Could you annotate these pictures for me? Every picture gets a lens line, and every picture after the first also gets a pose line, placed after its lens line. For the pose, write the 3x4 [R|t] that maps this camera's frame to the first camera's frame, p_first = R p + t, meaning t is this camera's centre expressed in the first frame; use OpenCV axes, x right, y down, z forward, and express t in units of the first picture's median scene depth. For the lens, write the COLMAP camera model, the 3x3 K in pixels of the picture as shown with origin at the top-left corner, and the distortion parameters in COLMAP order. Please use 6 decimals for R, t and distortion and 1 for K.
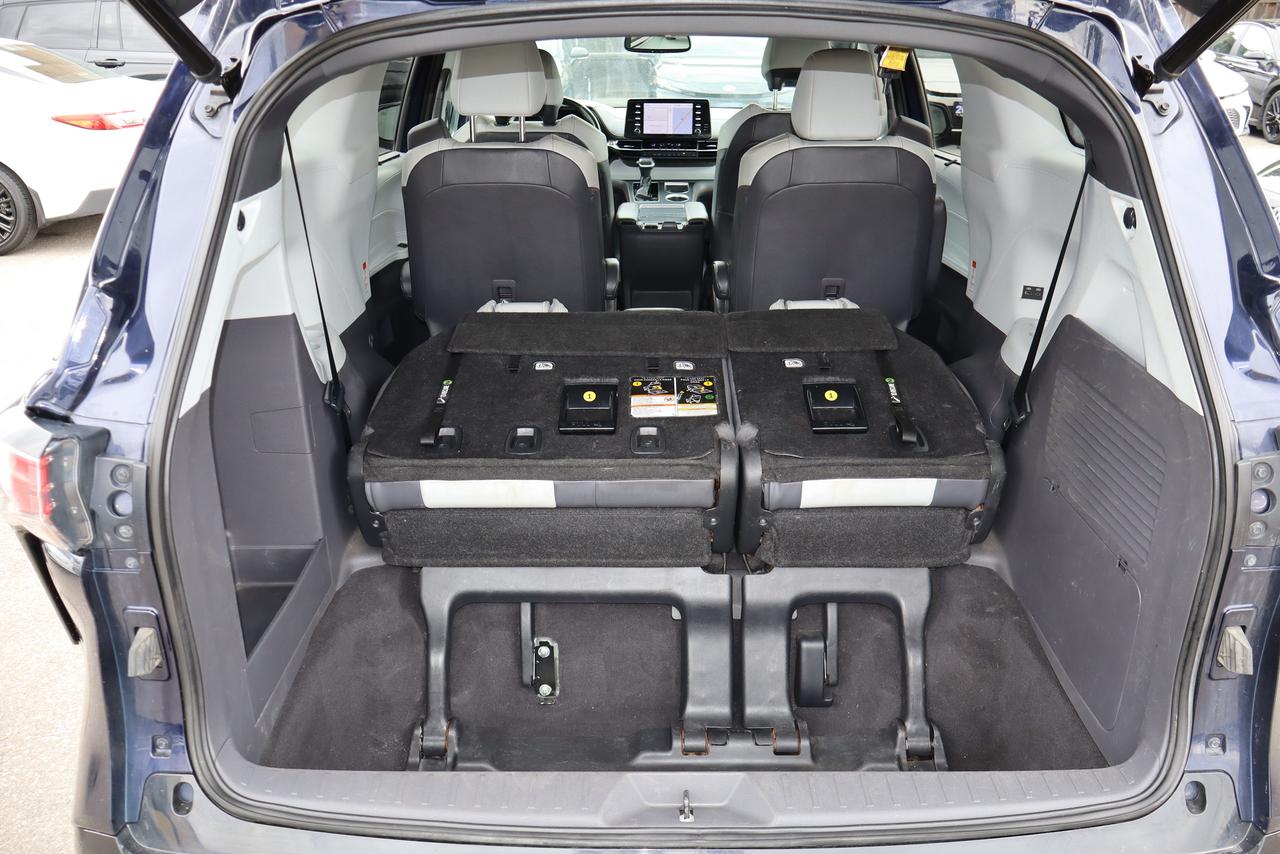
lens RADIAL K [[1095.3, 0, 639.6], [0, 1095.3, 426.1], [0, 0, 1]] dist [0.009470, -0.017248]
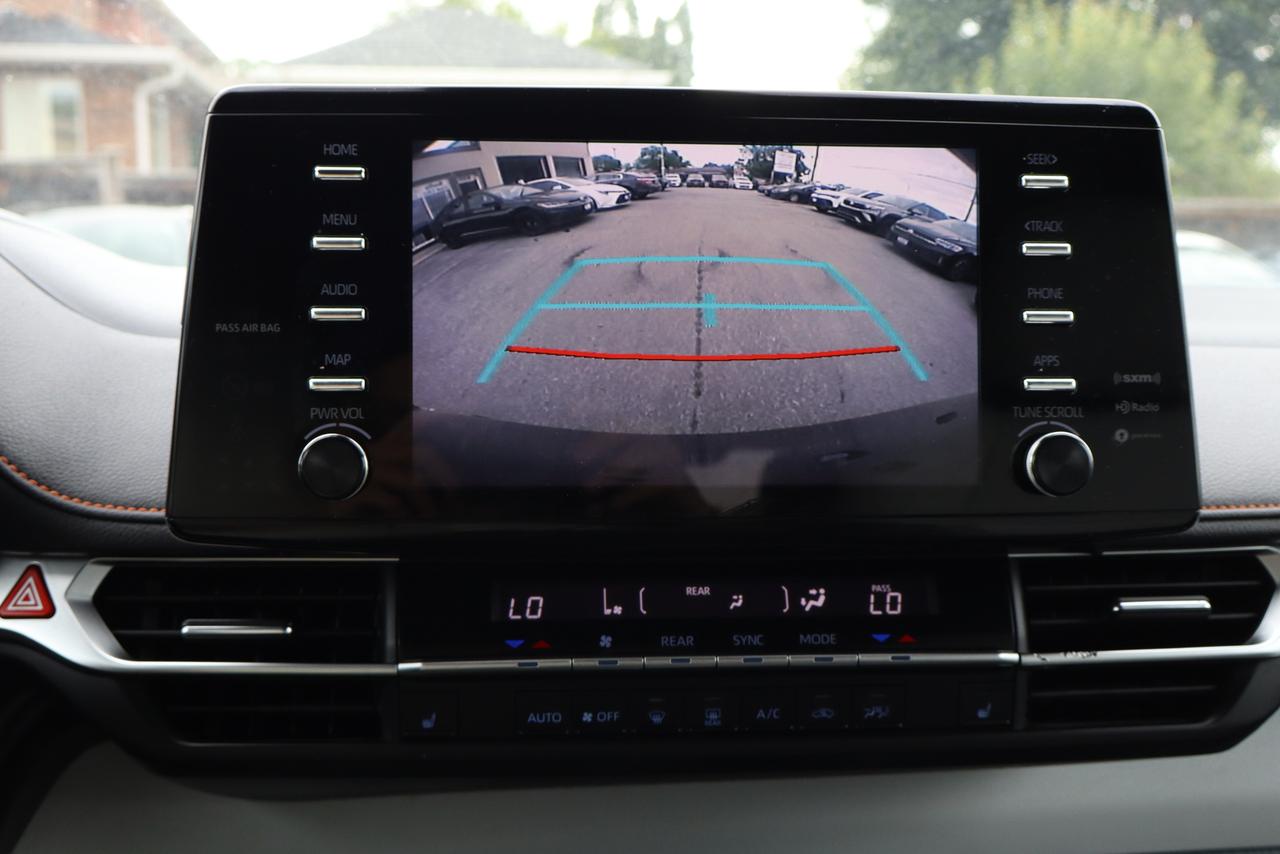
lens RADIAL K [[1473.5, 0, 650.5], [0, 1473.5, 430.4], [0, 0, 1]] dist [0.030736, 0.000000]
pose [[0.979469, -0.012204, 0.201227, -0.000972], [0.065582, 0.963161, -0.260807, -0.241497], [-0.190631, 0.268649, 0.944186, 0.891993]]
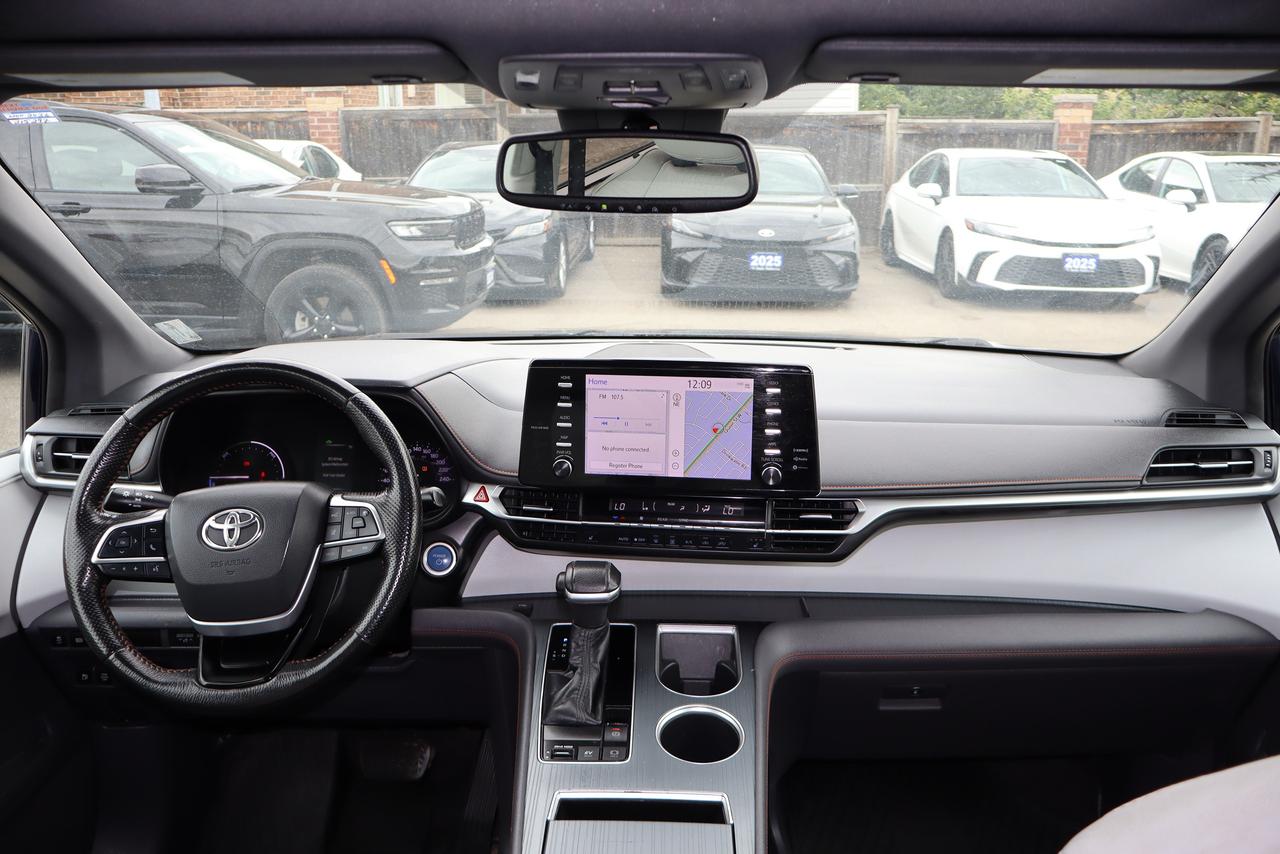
lens RADIAL K [[1095.3, 0, 632.0], [0, 1095.3, 416.9], [0, 0, 1]] dist [0.009470, -0.017248]
pose [[0.999716, 0.005341, -0.023218, 0.023216], [-0.008304, 0.991550, -0.129460, -0.244962], [0.022330, 0.129616, 0.991313, 0.709877]]
